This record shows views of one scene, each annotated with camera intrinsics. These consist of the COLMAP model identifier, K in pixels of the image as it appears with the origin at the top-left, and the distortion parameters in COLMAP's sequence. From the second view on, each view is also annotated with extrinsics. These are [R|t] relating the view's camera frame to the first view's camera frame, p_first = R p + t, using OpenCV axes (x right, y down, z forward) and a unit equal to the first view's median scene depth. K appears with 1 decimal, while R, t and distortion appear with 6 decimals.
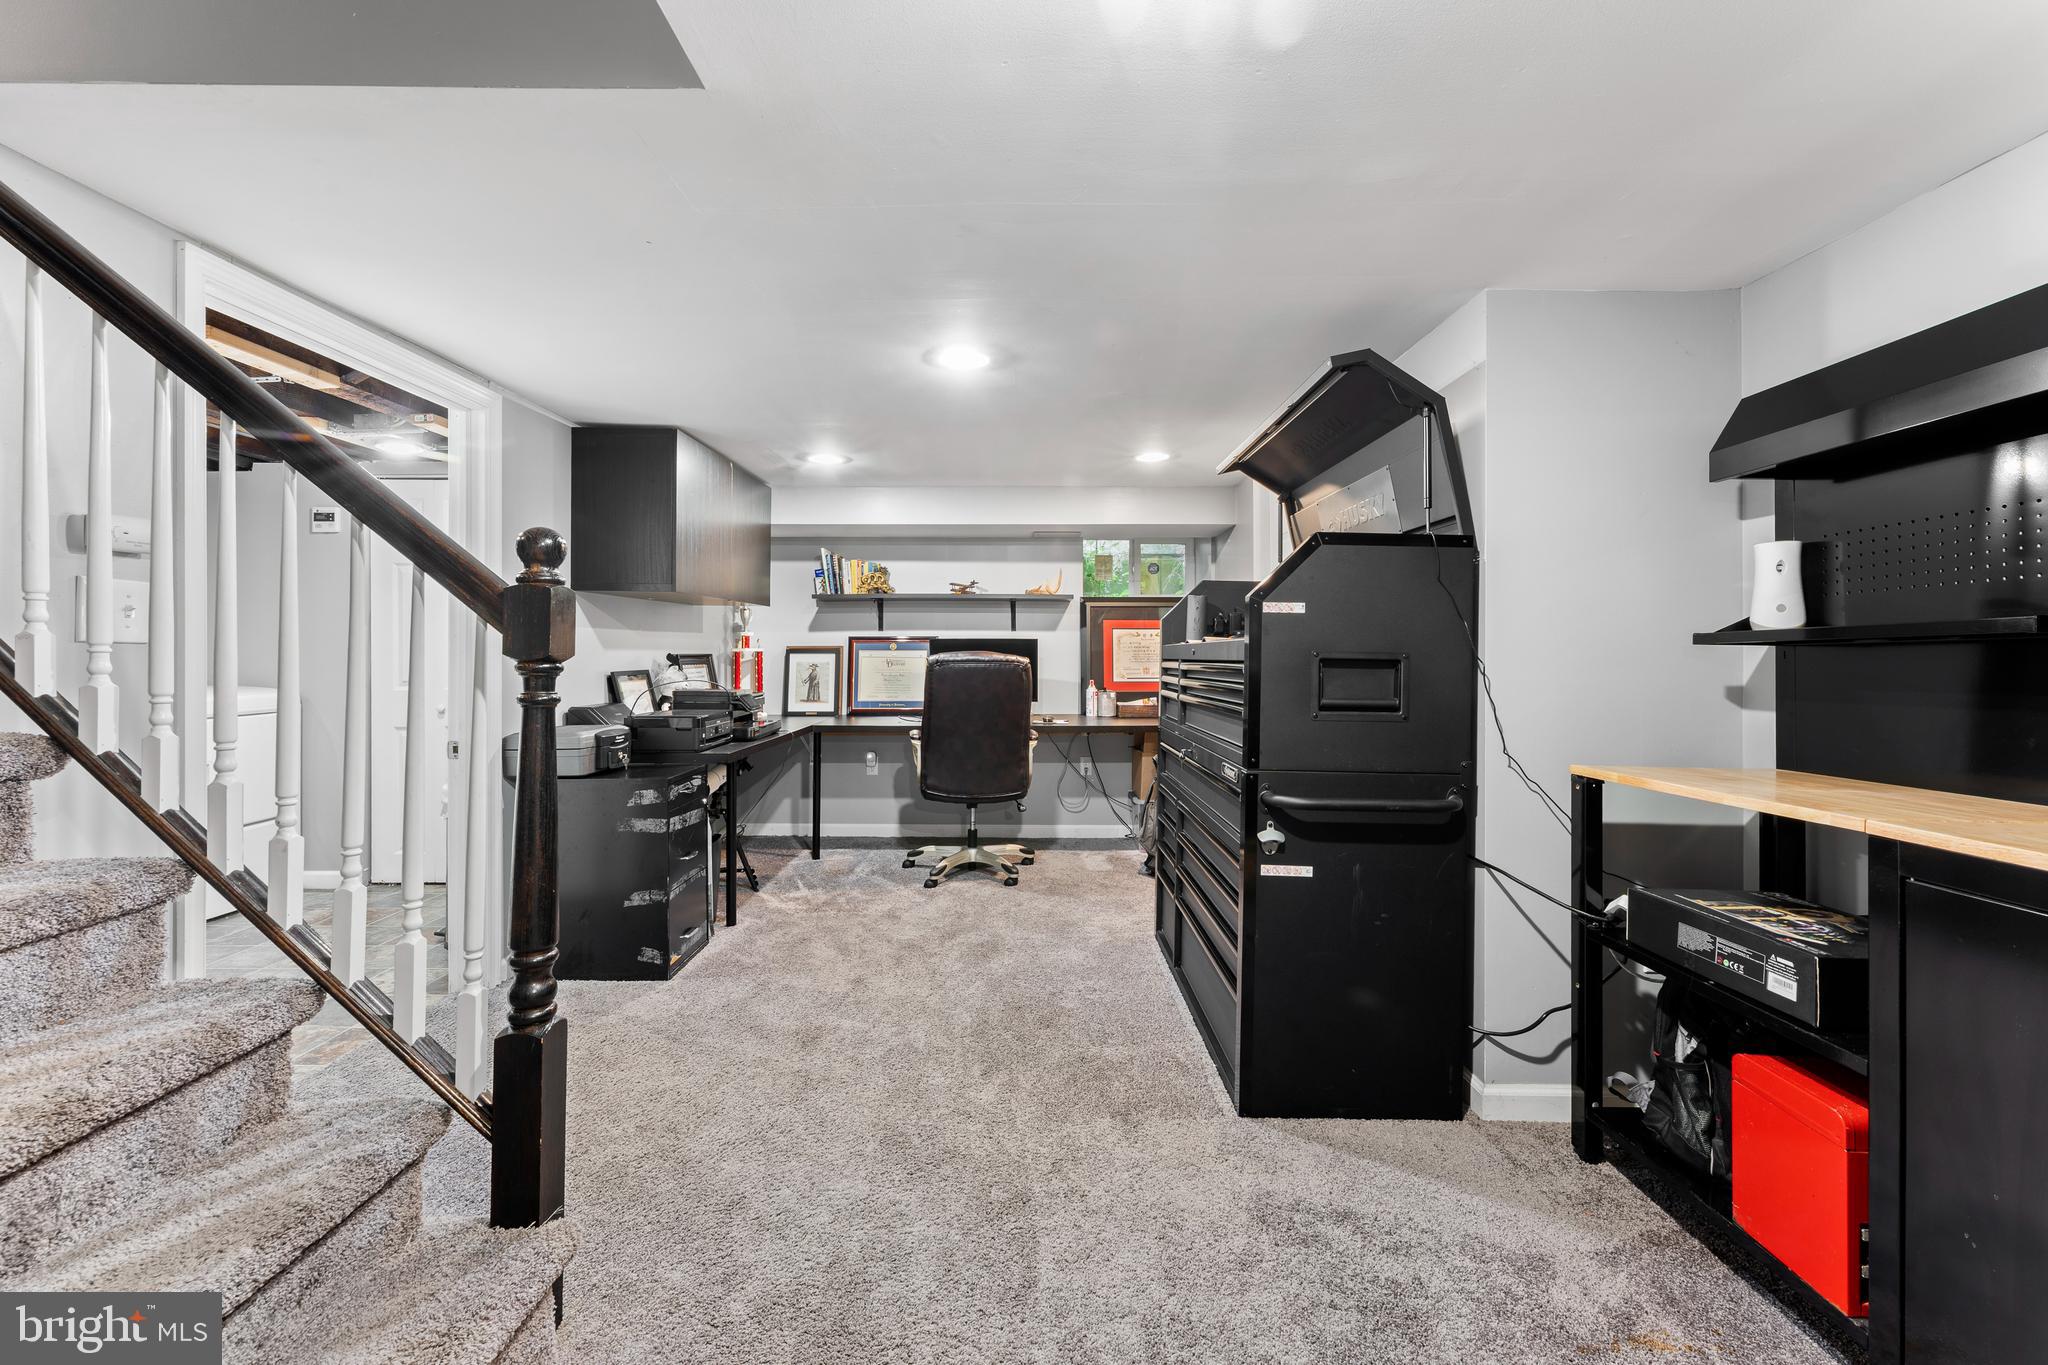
lens RADIAL K [[828.5, 0, 1036.8], [0, 828.5, 660.7], [0, 0, 1]] dist [0.001253, 0.000212]
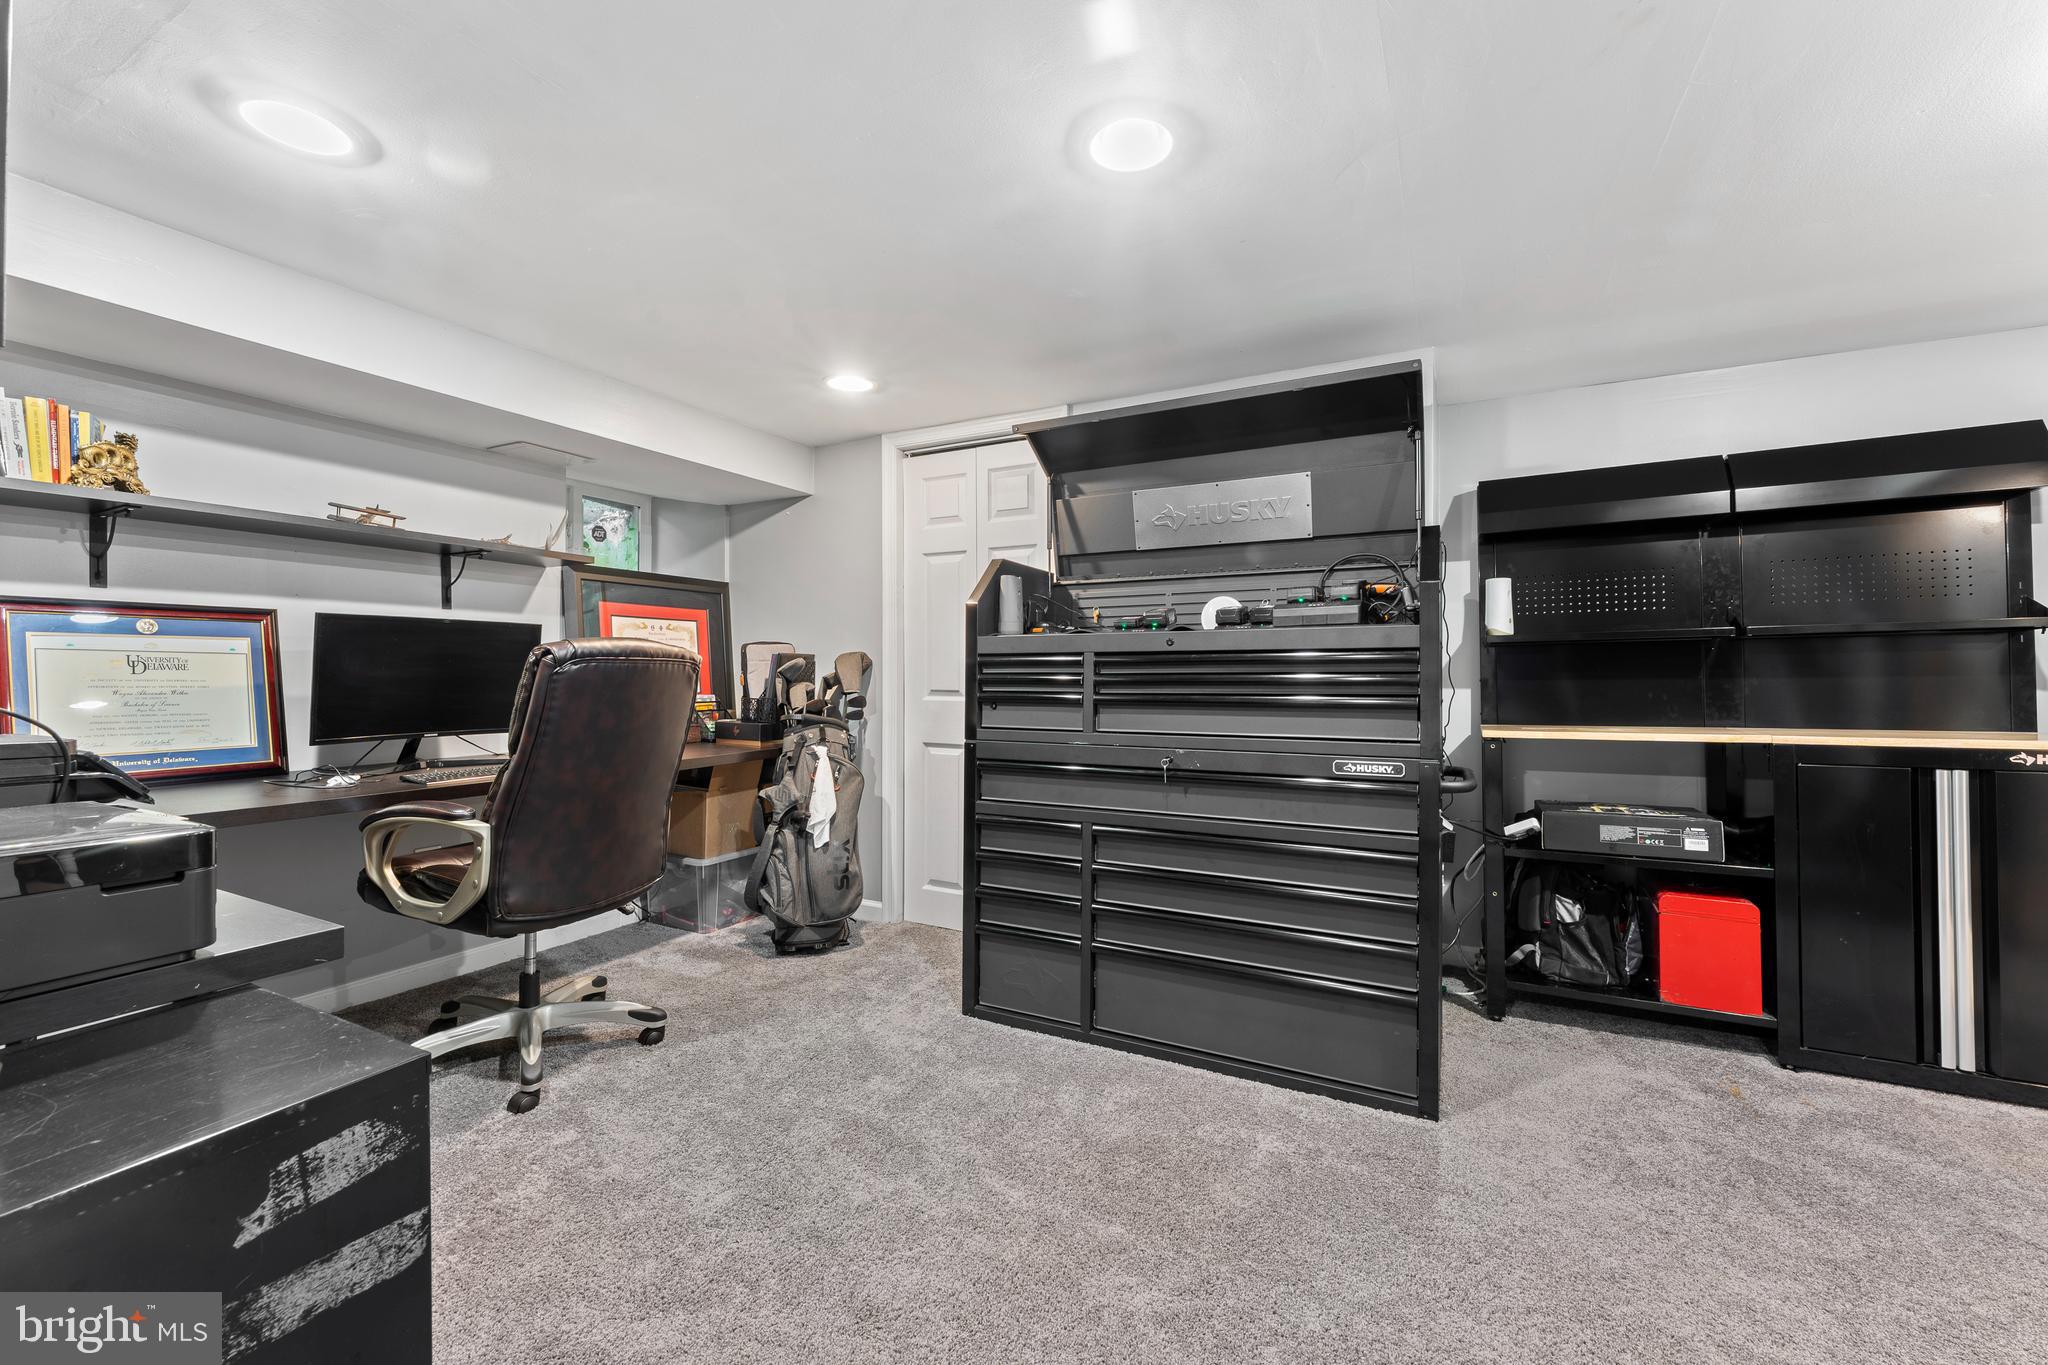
lens RADIAL K [[828.5, 0, 1025.6], [0, 828.5, 677.6], [0, 0, 1]] dist [0.001253, 0.000212]
pose [[0.470956, -0.012348, 0.882071, -0.592156], [0.006898, 0.999923, 0.010314, 0.015689], [-0.882130, 0.001227, 0.471004, 0.696820]]
